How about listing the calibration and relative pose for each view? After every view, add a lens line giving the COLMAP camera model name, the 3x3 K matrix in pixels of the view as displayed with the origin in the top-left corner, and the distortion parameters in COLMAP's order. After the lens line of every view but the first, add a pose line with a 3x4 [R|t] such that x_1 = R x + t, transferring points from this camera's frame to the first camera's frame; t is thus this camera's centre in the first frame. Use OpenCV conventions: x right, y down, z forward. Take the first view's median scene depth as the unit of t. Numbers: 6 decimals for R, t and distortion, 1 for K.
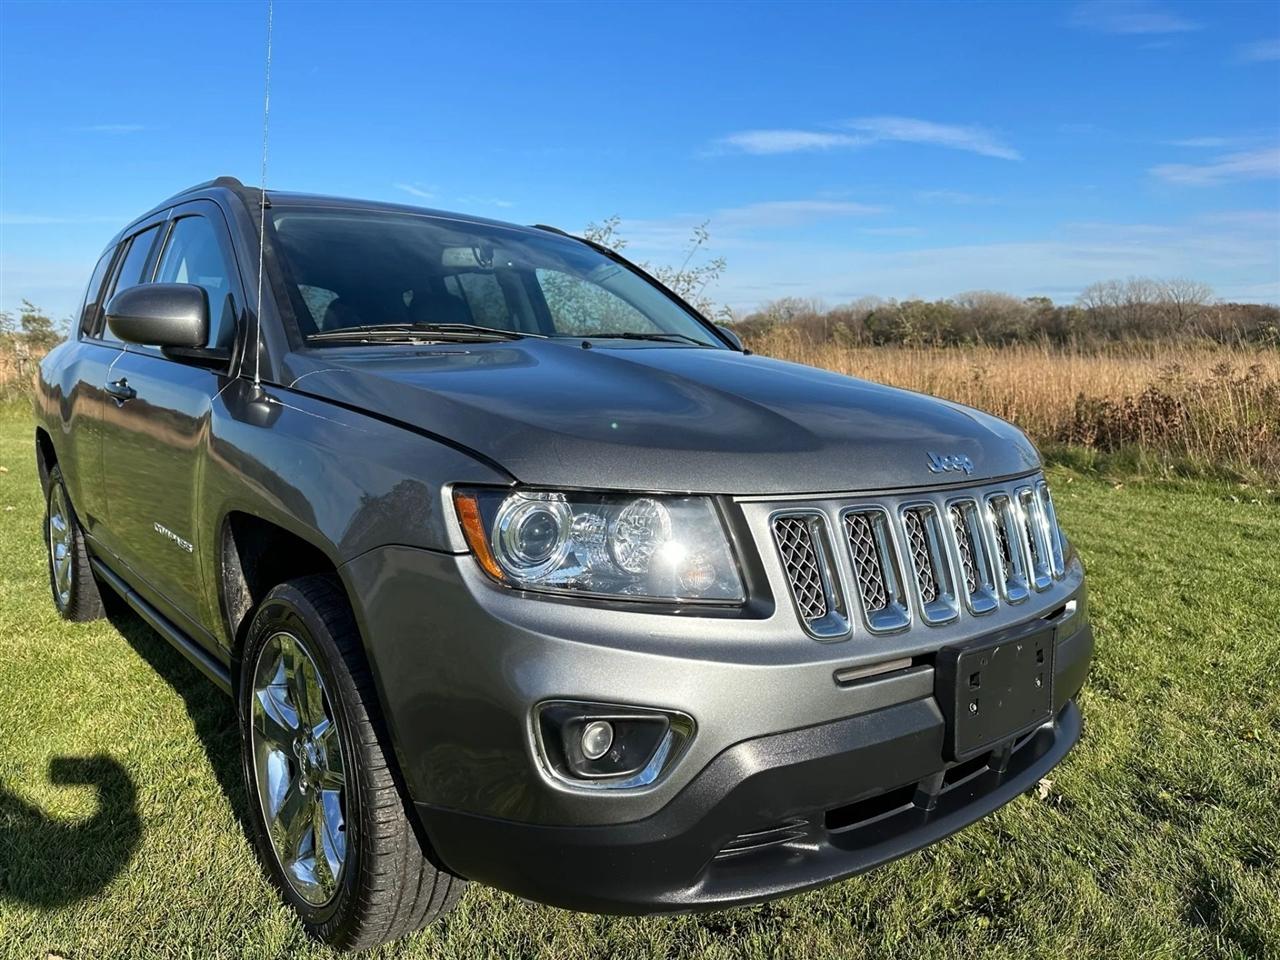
lens RADIAL K [[912.6, 0, 634.8], [0, 912.6, 483.4], [0, 0, 1]] dist [-0.008399, 0.000189]
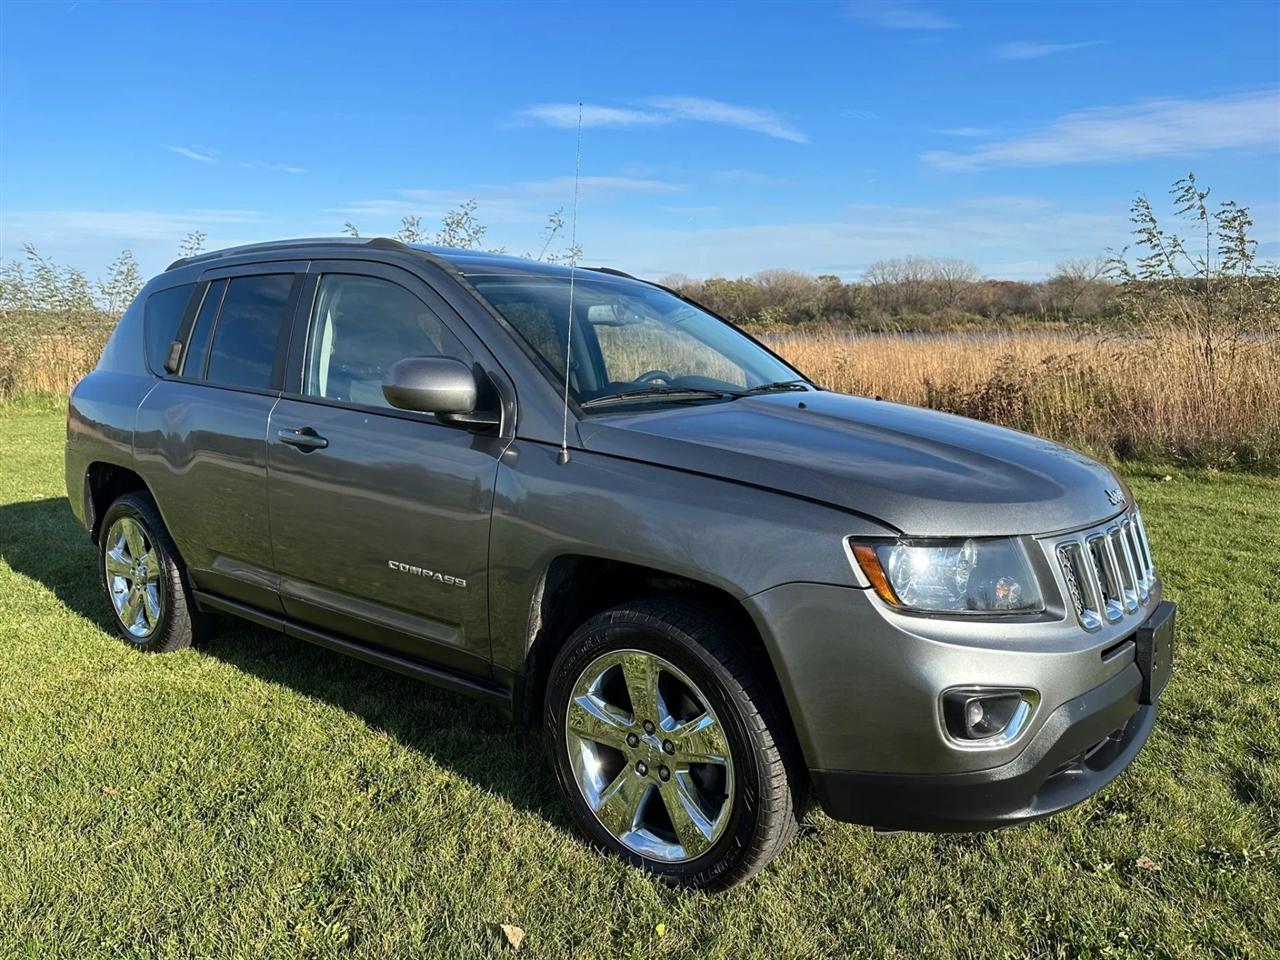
lens RADIAL K [[892.1, 0, 641.3], [0, 892.1, 484.3], [0, 0, 1]] dist [0.107791, -0.139328]
pose [[0.977311, -0.041877, 0.207630, -0.149255], [0.035704, 0.998805, 0.033388, -0.025795], [-0.208780, -0.025217, 0.977638, -0.050687]]
